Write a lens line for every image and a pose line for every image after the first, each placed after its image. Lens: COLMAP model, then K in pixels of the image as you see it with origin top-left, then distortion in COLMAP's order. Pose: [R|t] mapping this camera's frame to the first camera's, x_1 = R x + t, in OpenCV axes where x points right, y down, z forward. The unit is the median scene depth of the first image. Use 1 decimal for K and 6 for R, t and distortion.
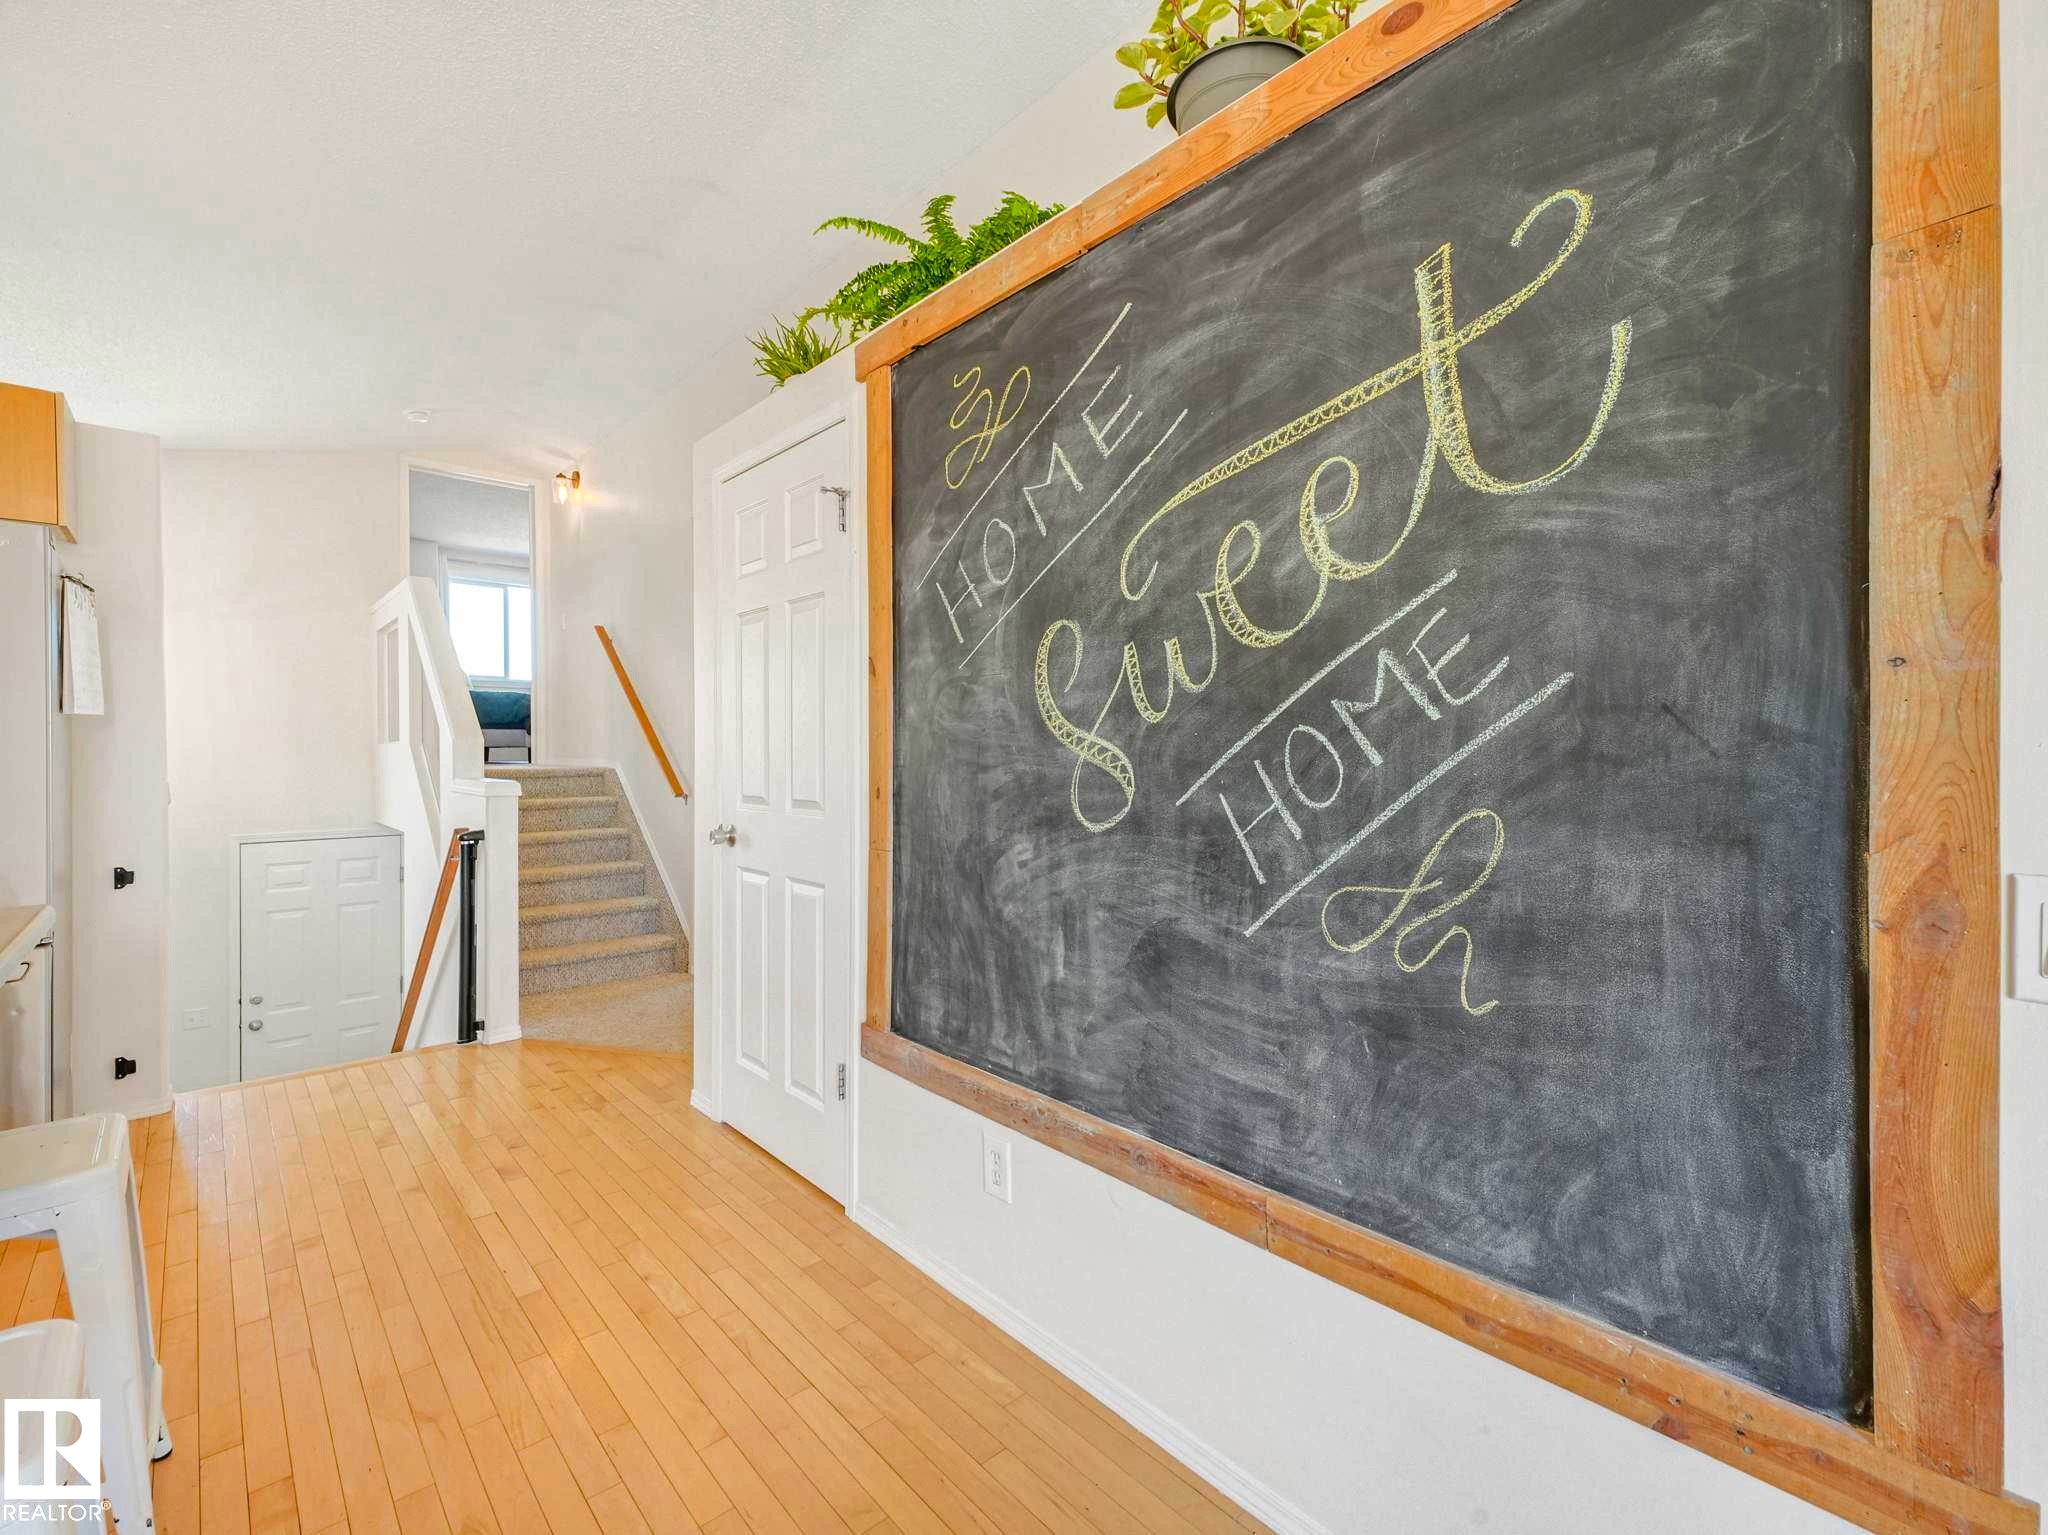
lens RADIAL K [[936.5, 0, 1017.8], [0, 936.5, 760.7], [0, 0, 1]] dist [0.015571, -0.000831]
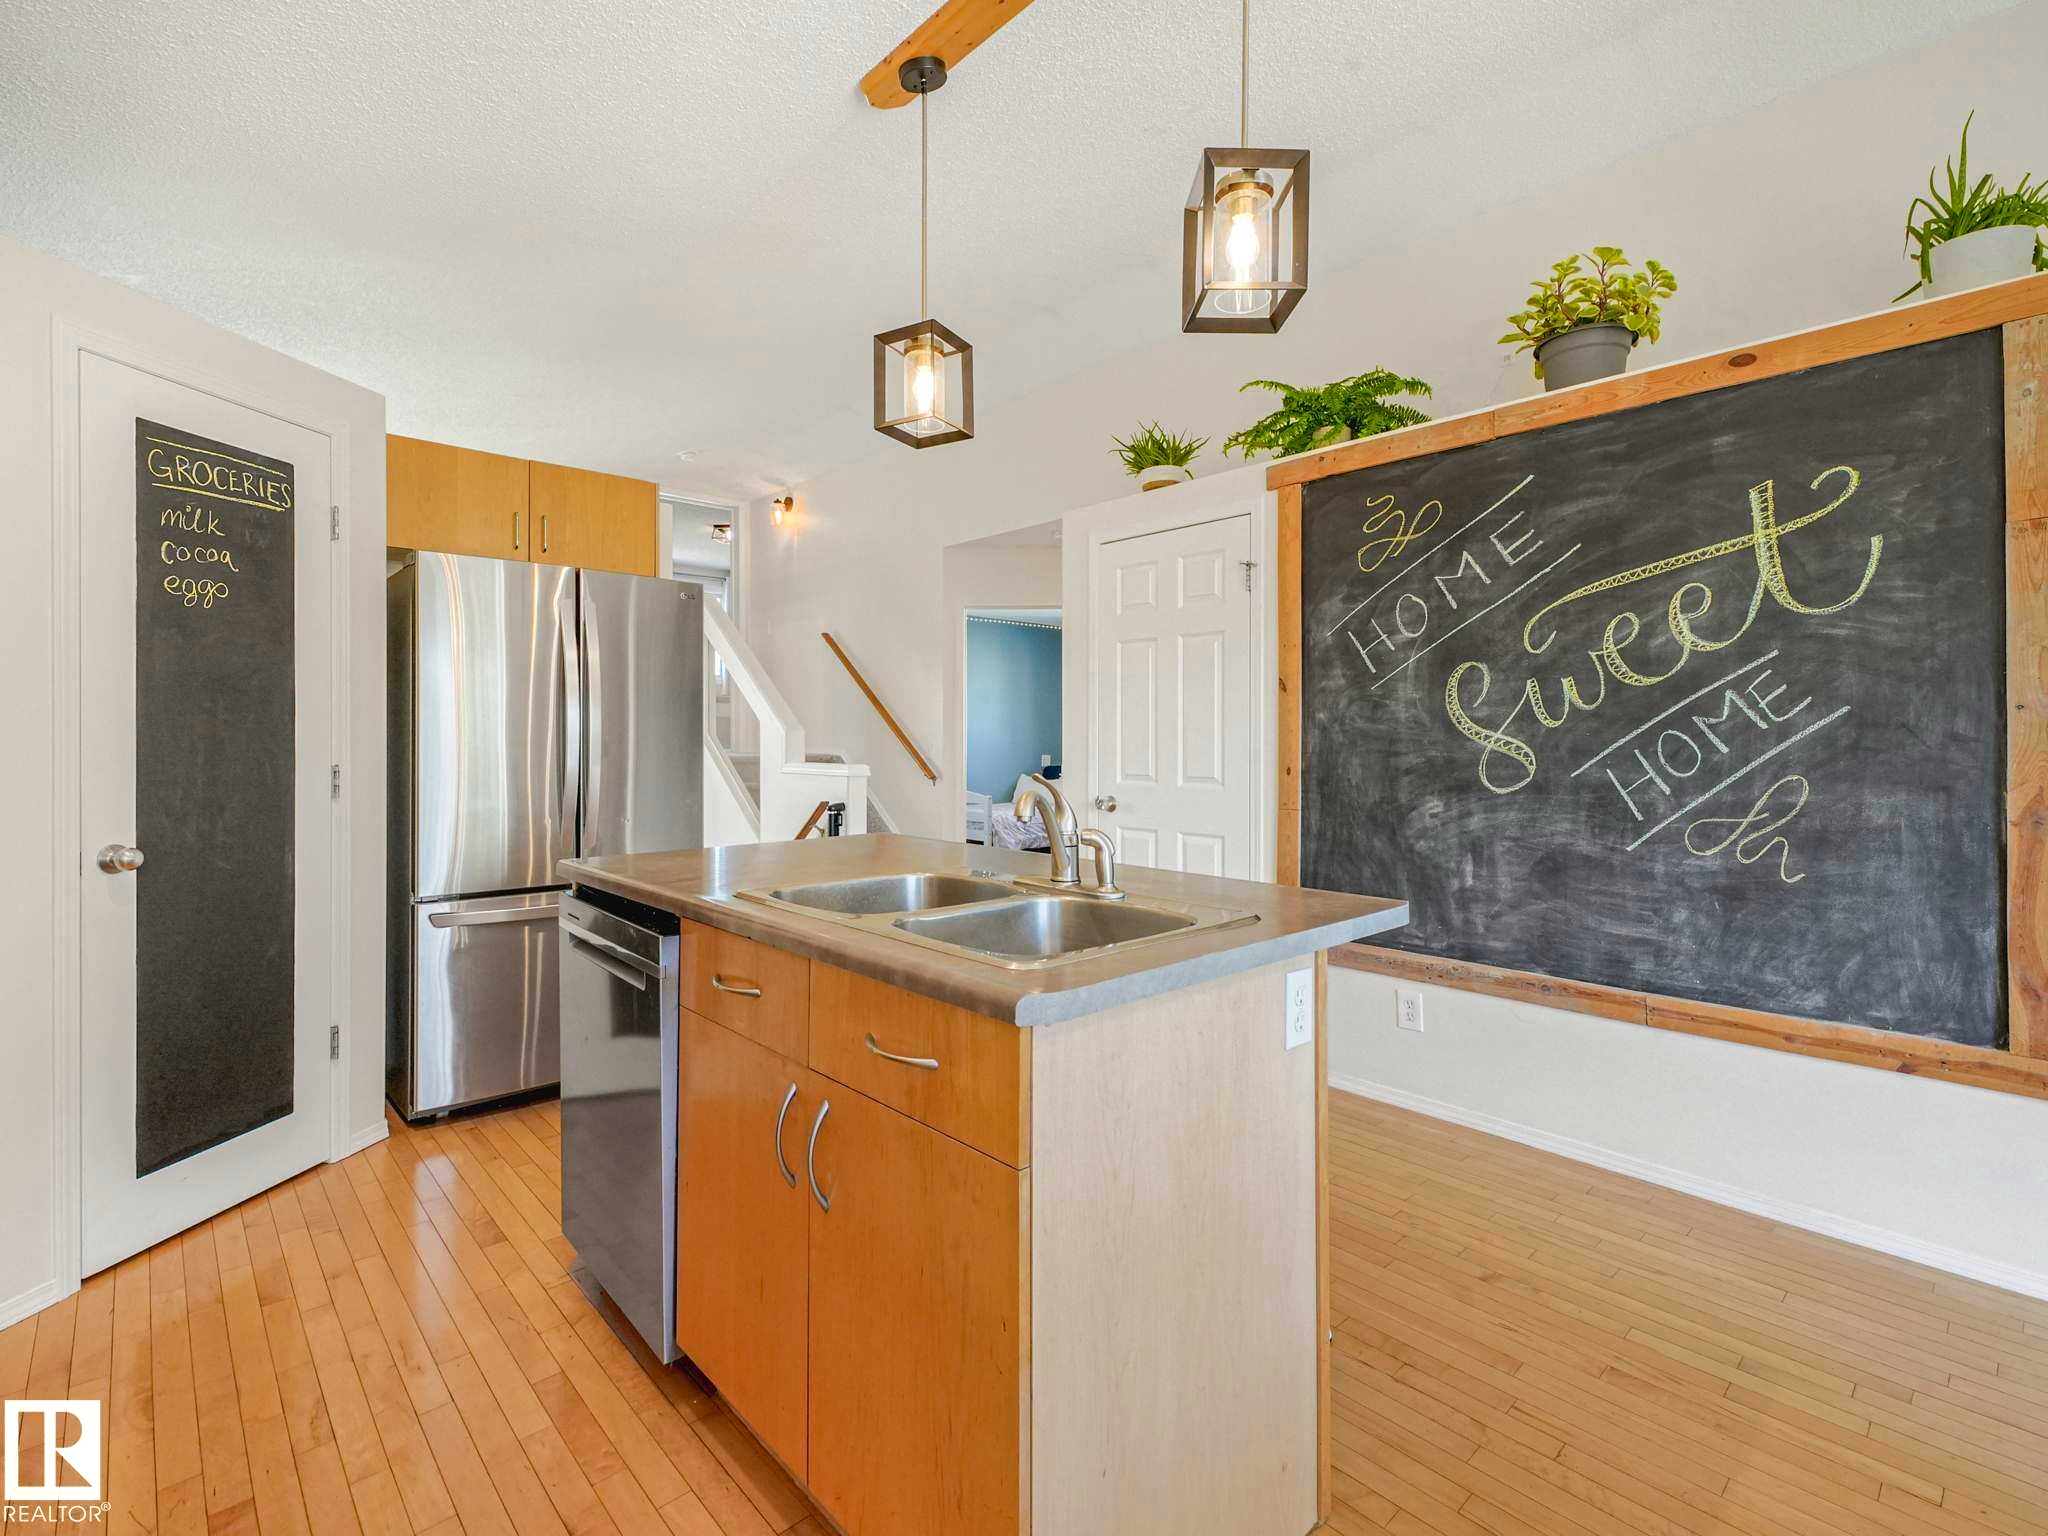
lens RADIAL K [[948.6, 0, 1027.4], [0, 948.6, 742.9], [0, 0, 1]] dist [0.001148, -0.001366]
pose [[0.999221, -0.000152, 0.039464, -1.070879], [0.000315, 0.999991, -0.004133, -0.006937], [-0.039463, 0.004142, 0.999212, -0.818261]]
